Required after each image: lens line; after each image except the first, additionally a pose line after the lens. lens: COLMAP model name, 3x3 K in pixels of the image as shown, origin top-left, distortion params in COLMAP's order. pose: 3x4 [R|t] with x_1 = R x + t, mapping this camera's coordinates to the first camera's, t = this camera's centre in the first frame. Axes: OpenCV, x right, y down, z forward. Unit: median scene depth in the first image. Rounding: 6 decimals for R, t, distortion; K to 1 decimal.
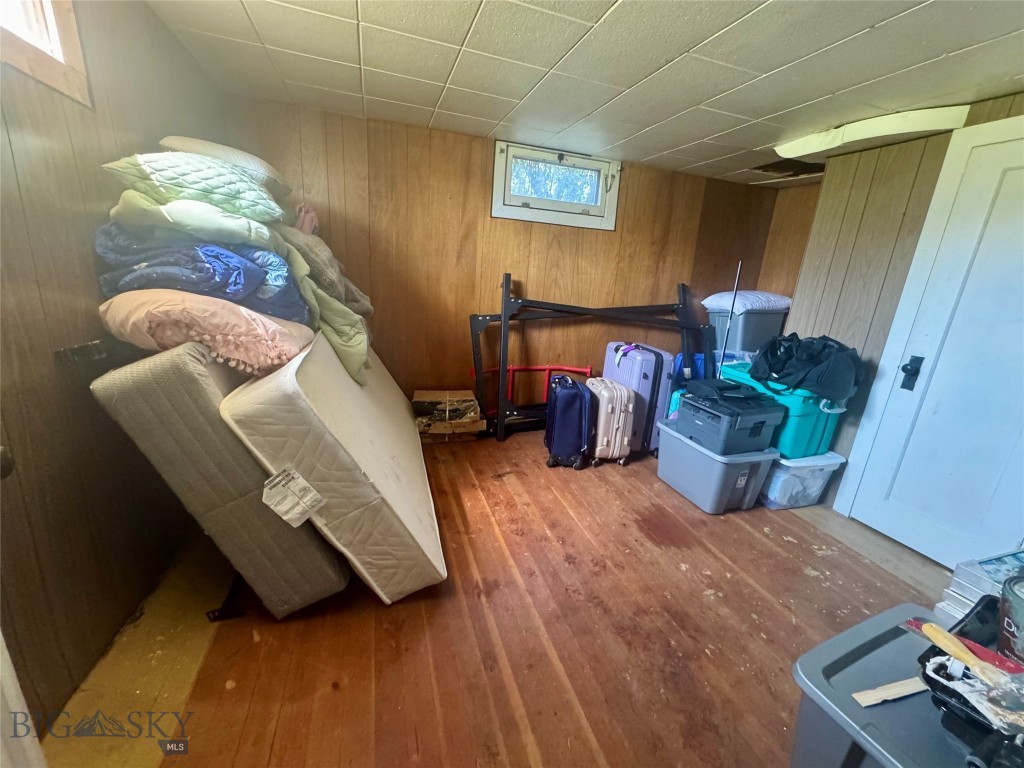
lens RADIAL K [[408.3, 0, 513.6], [0, 408.3, 383.6], [0, 0, 1]] dist [-0.004707, -0.000097]
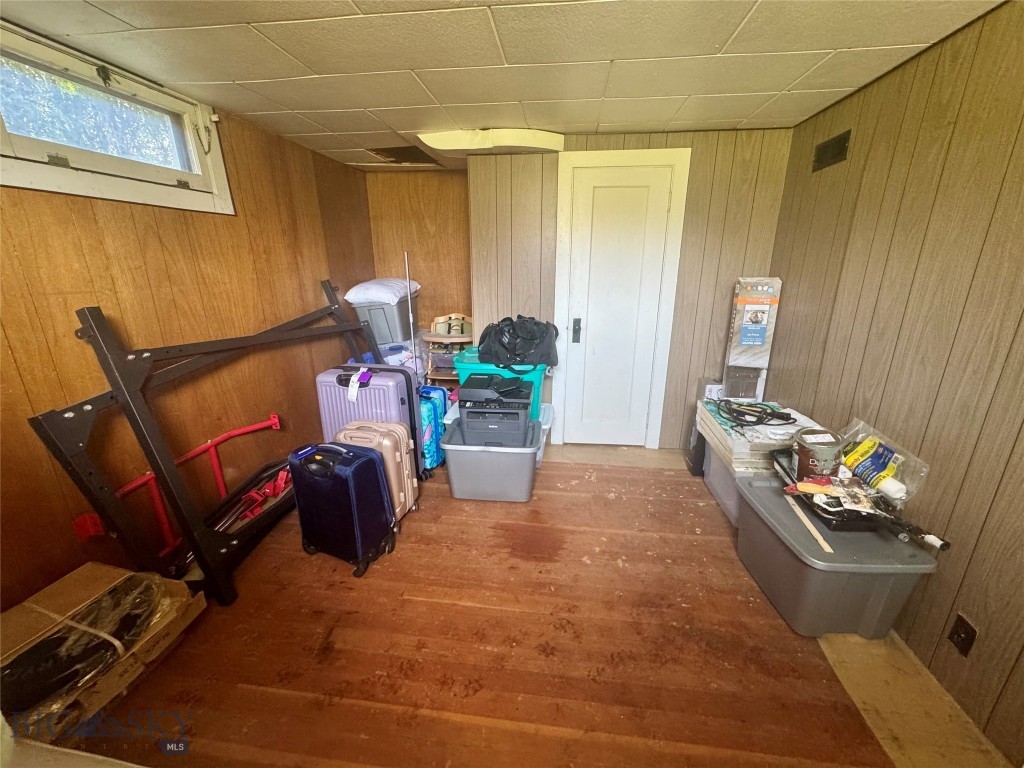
lens RADIAL K [[408.3, 0, 513.6], [0, 408.3, 383.6], [0, 0, 1]] dist [-0.004707, -0.000097]
pose [[0.429405, -0.330760, 0.840363, -0.263571], [0.278250, 0.933706, 0.225320, -0.175458], [-0.859179, 0.137078, 0.492972, 0.393722]]
